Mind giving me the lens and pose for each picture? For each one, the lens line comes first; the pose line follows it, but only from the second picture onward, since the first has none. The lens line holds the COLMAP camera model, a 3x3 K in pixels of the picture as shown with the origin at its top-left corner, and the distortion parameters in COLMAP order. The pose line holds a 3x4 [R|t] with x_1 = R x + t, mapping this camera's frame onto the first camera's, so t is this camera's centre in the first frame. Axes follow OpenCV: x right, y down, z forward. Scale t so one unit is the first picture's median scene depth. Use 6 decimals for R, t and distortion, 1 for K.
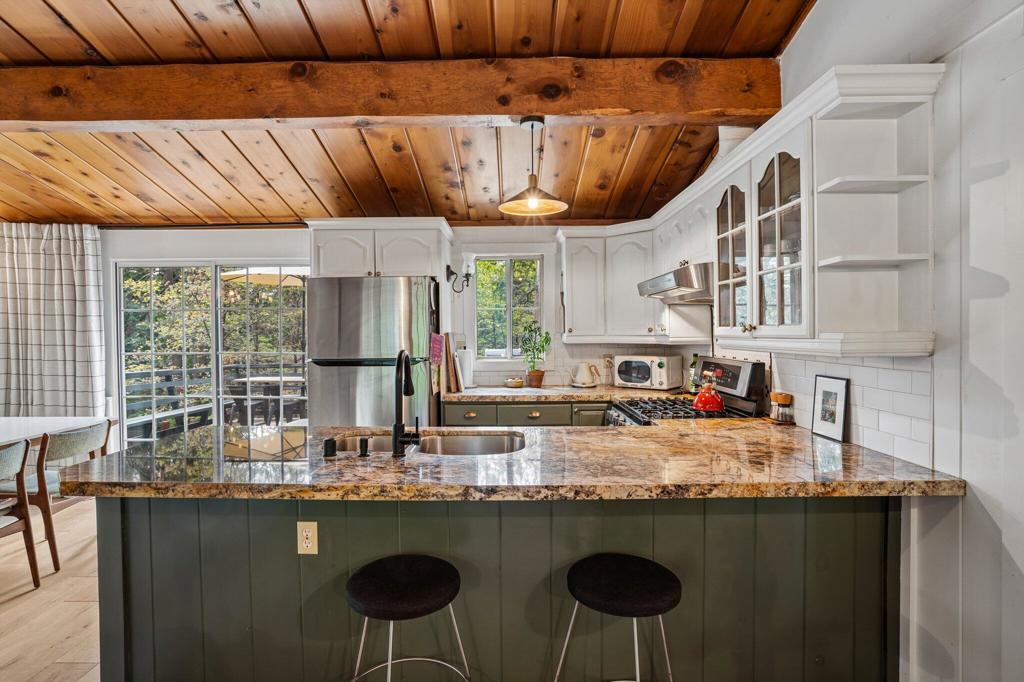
lens RADIAL K [[489.7, 0, 510.4], [0, 489.7, 341.0], [0, 0, 1]] dist [0.001994, 0.000320]
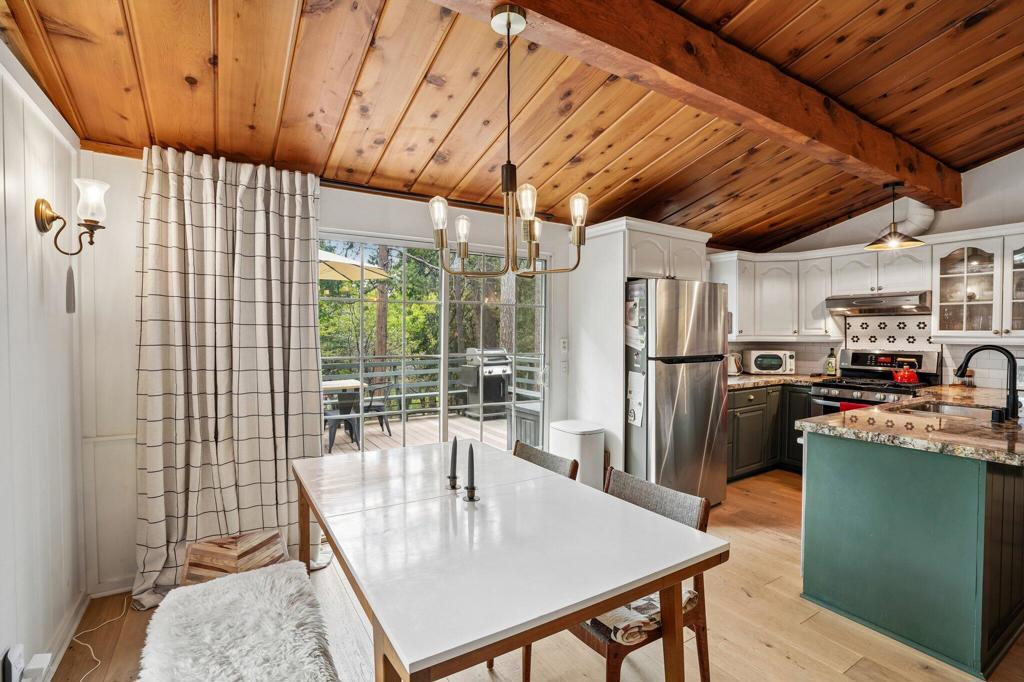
lens RADIAL K [[469.2, 0, 512.6], [0, 469.2, 341.7], [0, 0, 1]] dist [-0.002350, -0.000138]
pose [[0.838096, -0.002583, 0.545517, -1.035303], [0.000806, 0.999994, 0.003497, -0.000177], [-0.545523, -0.002492, 0.838092, 0.289826]]
